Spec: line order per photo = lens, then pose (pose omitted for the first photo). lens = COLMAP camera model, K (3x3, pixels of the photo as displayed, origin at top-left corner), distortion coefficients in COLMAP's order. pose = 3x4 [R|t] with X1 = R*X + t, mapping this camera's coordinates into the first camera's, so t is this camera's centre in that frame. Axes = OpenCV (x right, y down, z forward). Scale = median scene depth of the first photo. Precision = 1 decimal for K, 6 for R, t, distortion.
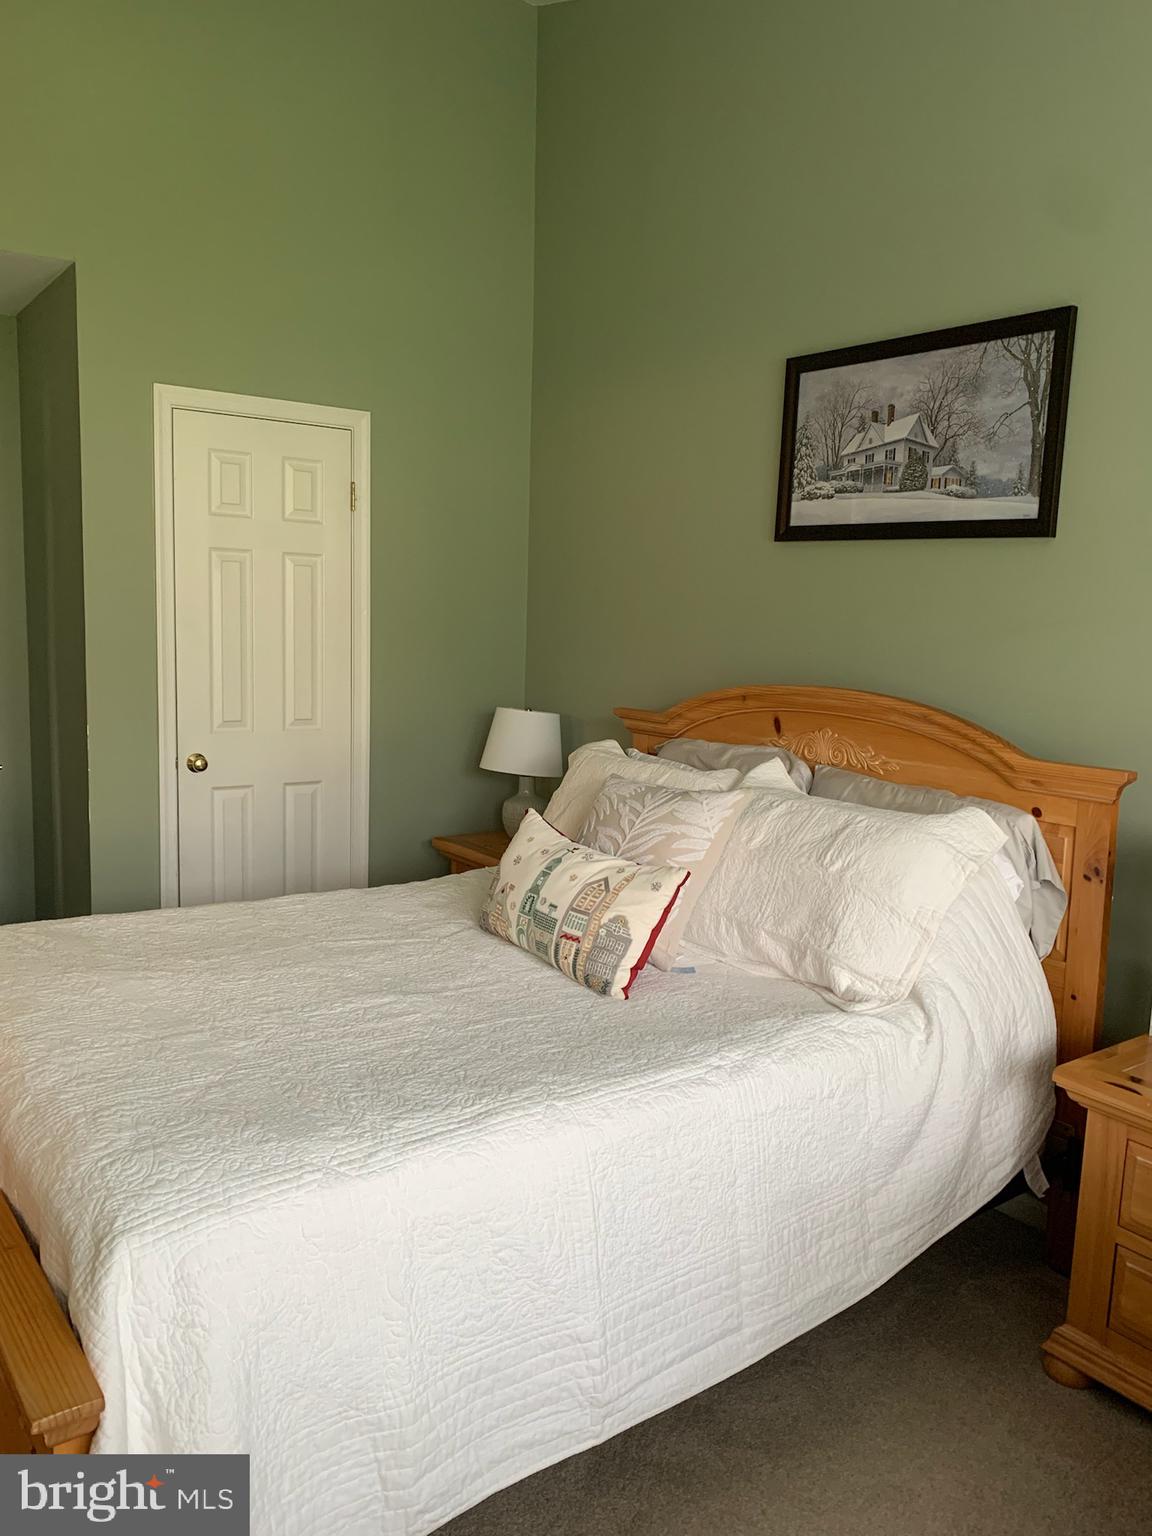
lens RADIAL K [[1172.3, 0, 572.9], [0, 1172.3, 777.1], [0, 0, 1]] dist [-0.004911, 0.002293]
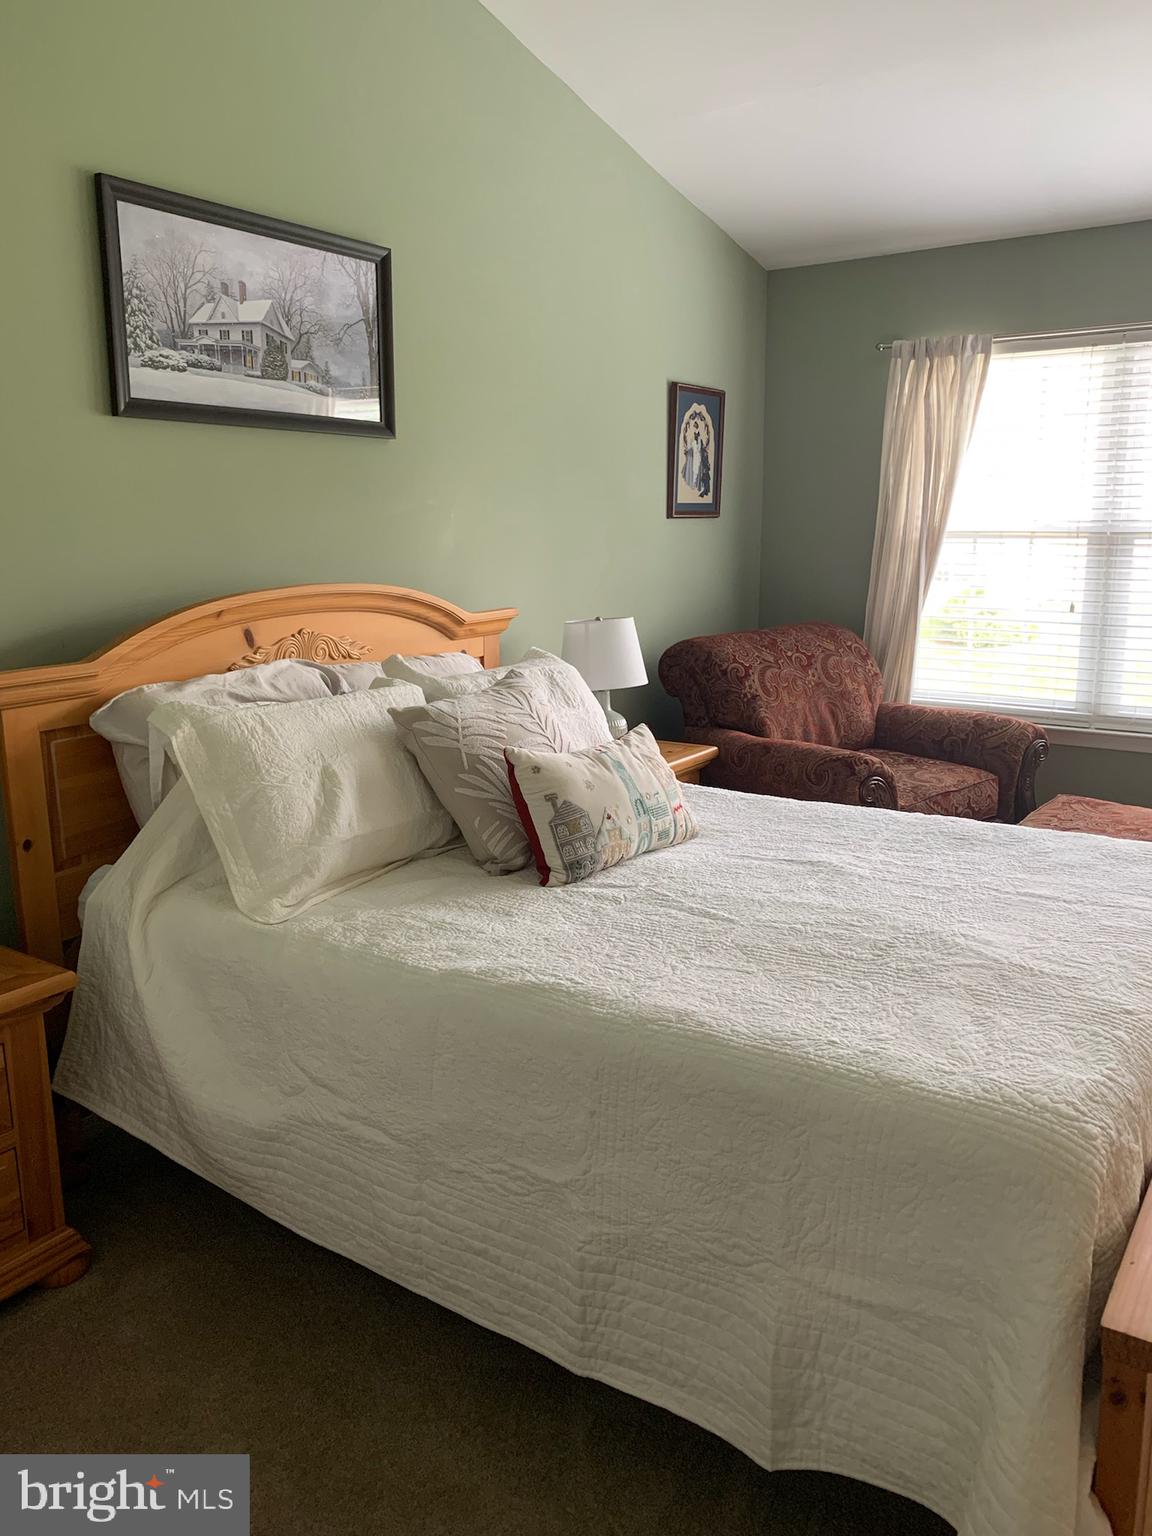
lens RADIAL K [[1172.3, 0, 573.4], [0, 1172.3, 758.4], [0, 0, 1]] dist [-0.004911, 0.002293]
pose [[-0.319367, -0.222448, 0.921152, -0.764216], [0.137535, 0.950885, 0.277312, -0.176867], [-0.937597, 0.215255, -0.273087, 1.086383]]
